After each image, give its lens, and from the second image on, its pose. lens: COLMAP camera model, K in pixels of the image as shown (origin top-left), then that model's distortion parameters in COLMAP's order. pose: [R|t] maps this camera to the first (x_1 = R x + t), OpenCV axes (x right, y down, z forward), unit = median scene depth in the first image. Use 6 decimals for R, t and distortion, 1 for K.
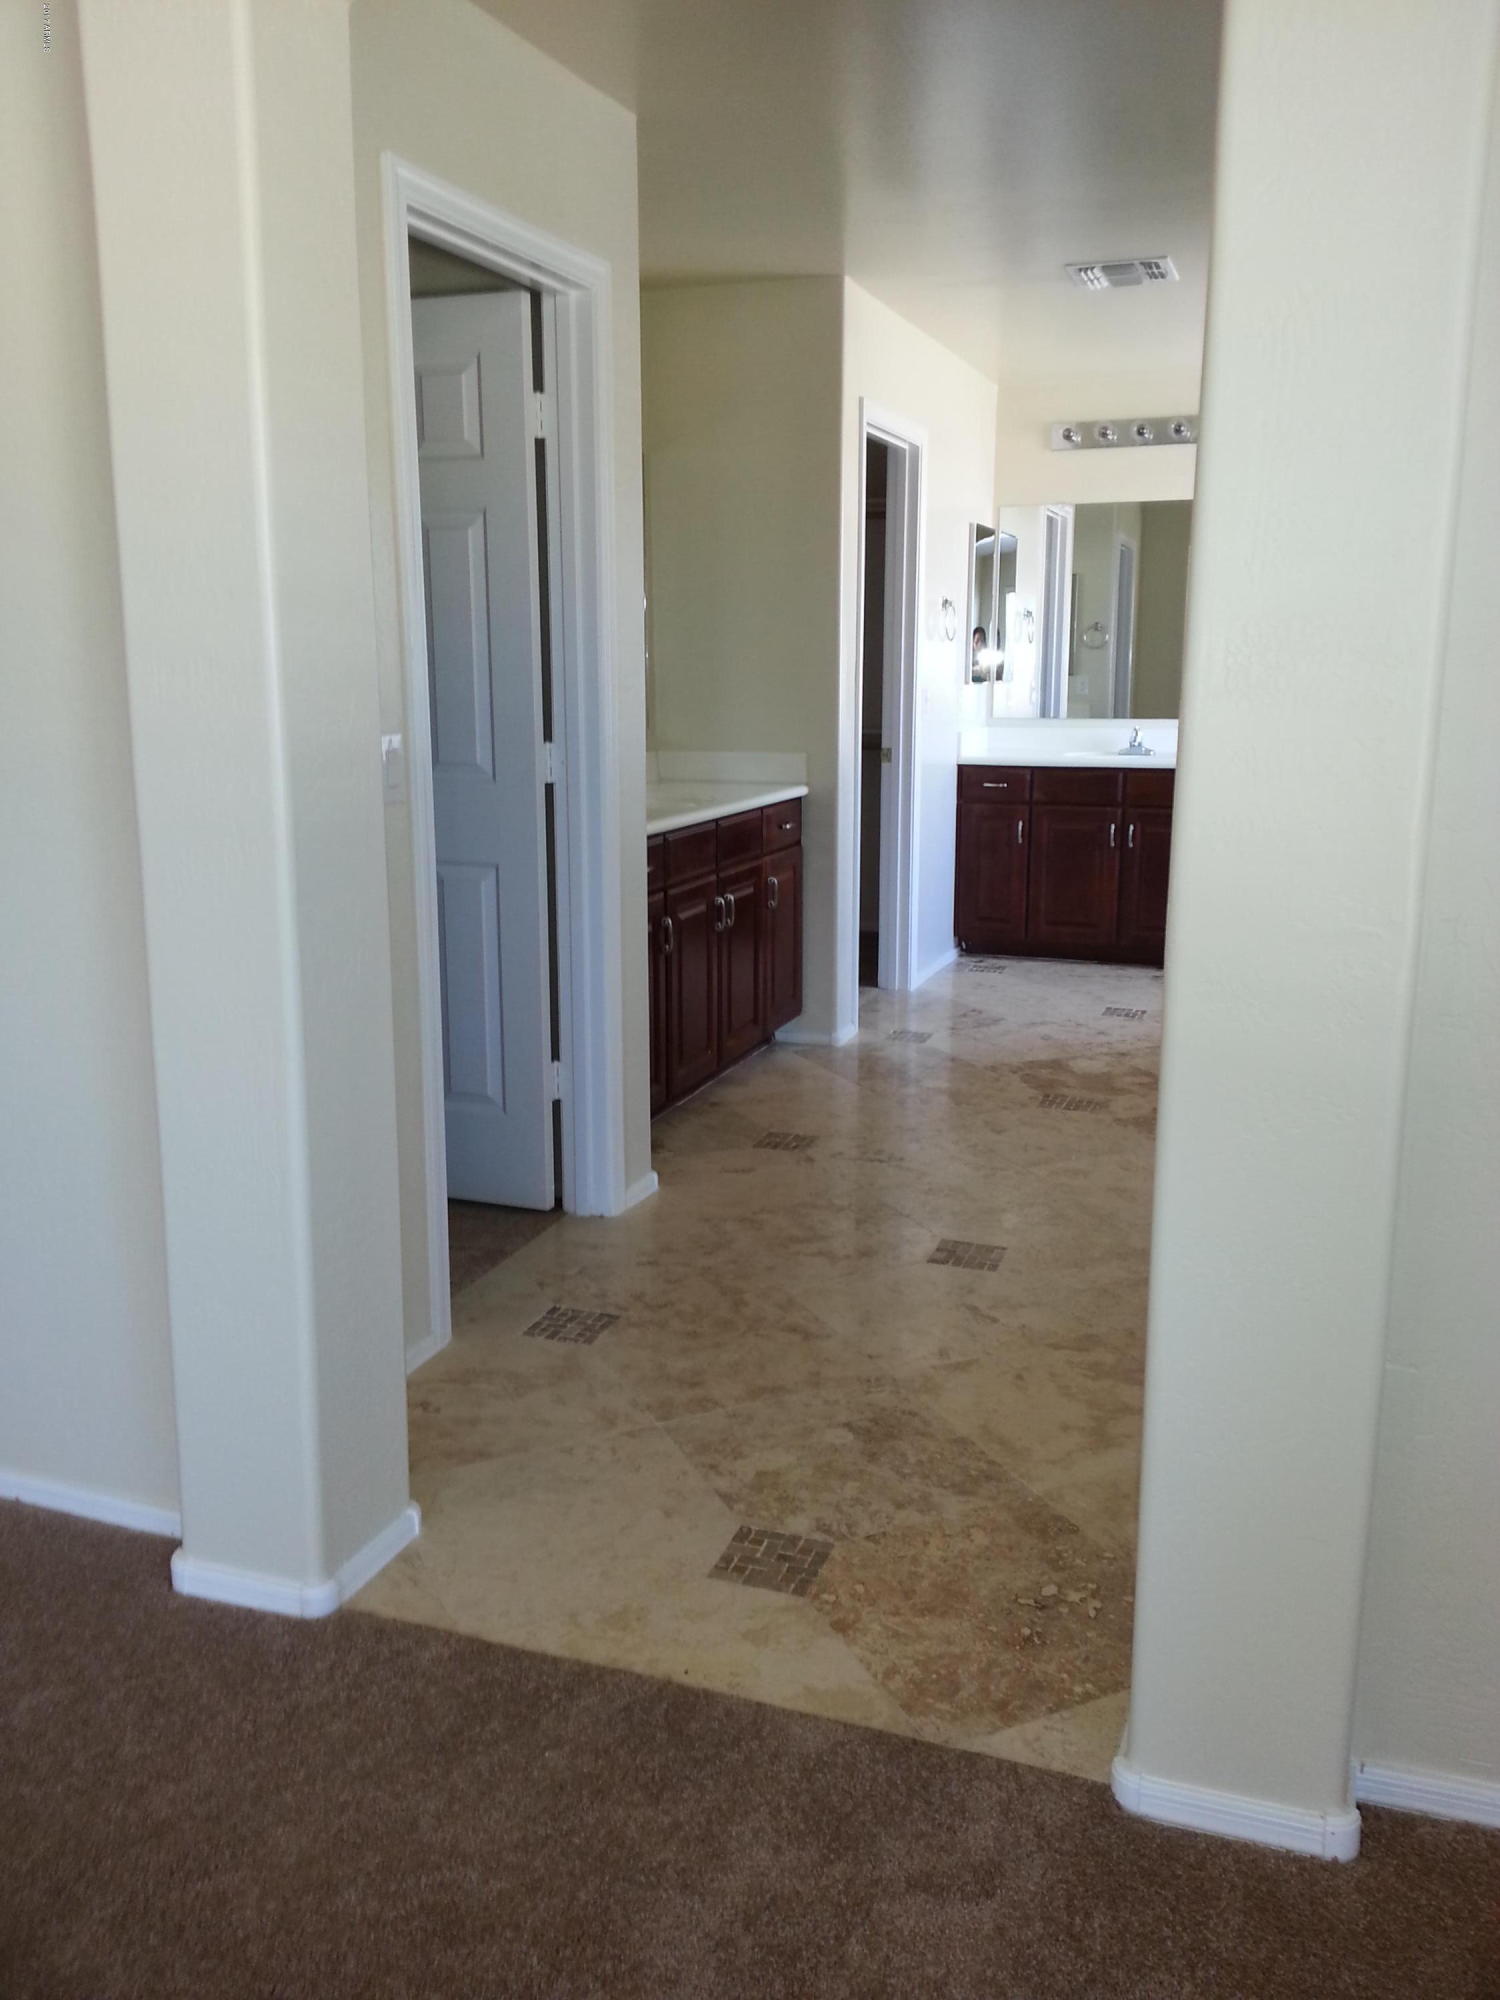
lens RADIAL K [[1623.6, 0, 749.3], [0, 1623.6, 948.2], [0, 0, 1]] dist [0.107949, -0.171397]
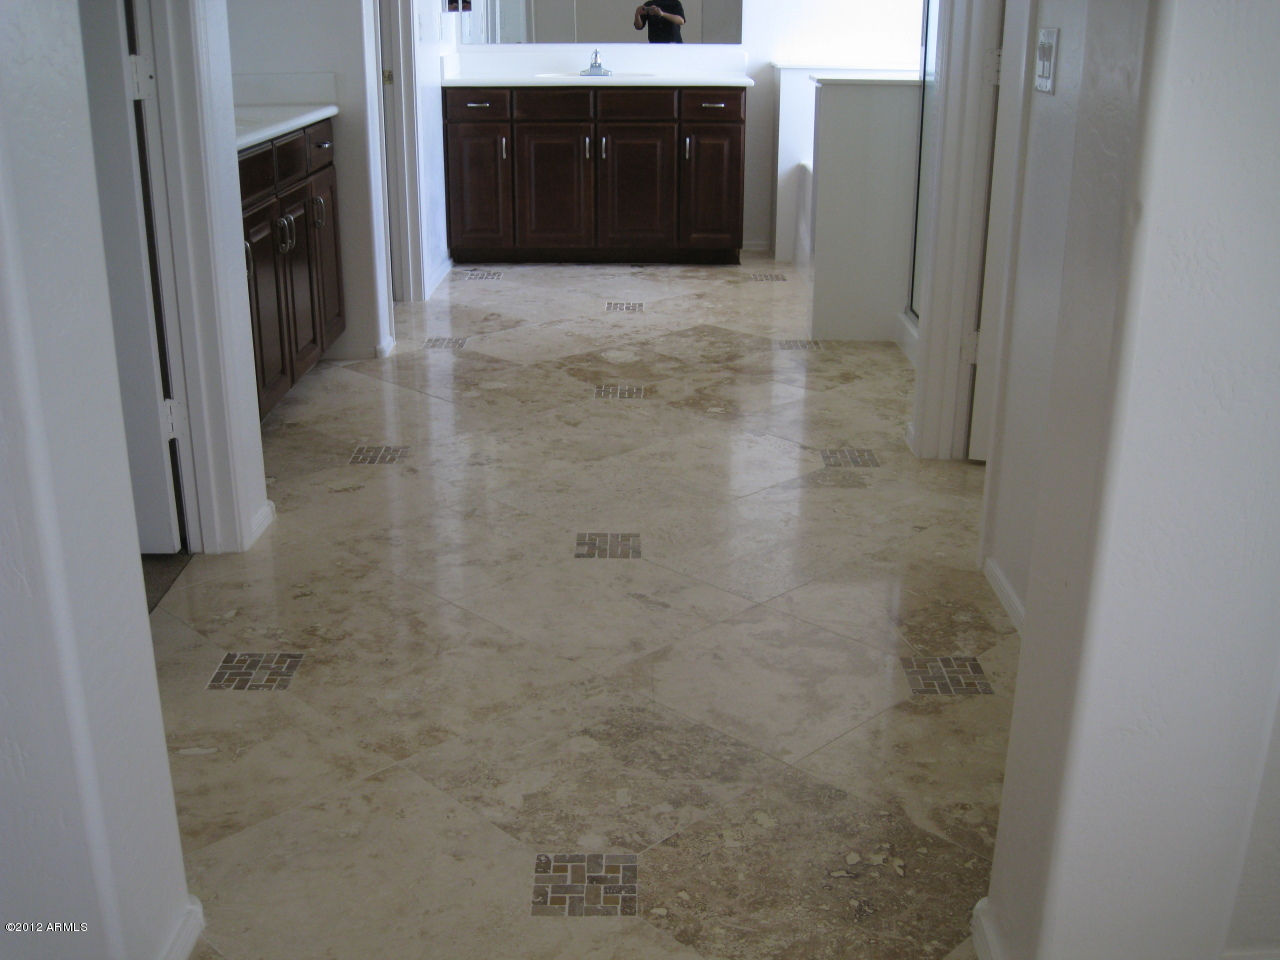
lens RADIAL K [[1363.2, 0, 640.0], [0, 1363.2, 480.0], [0, 0, 1]] dist [-0.126514, 0.028621]
pose [[0.937547, -0.111826, 0.329394, -0.143891], [0.057817, 0.983843, 0.169439, -0.001441], [-0.343020, -0.139812, 0.928865, 0.199860]]
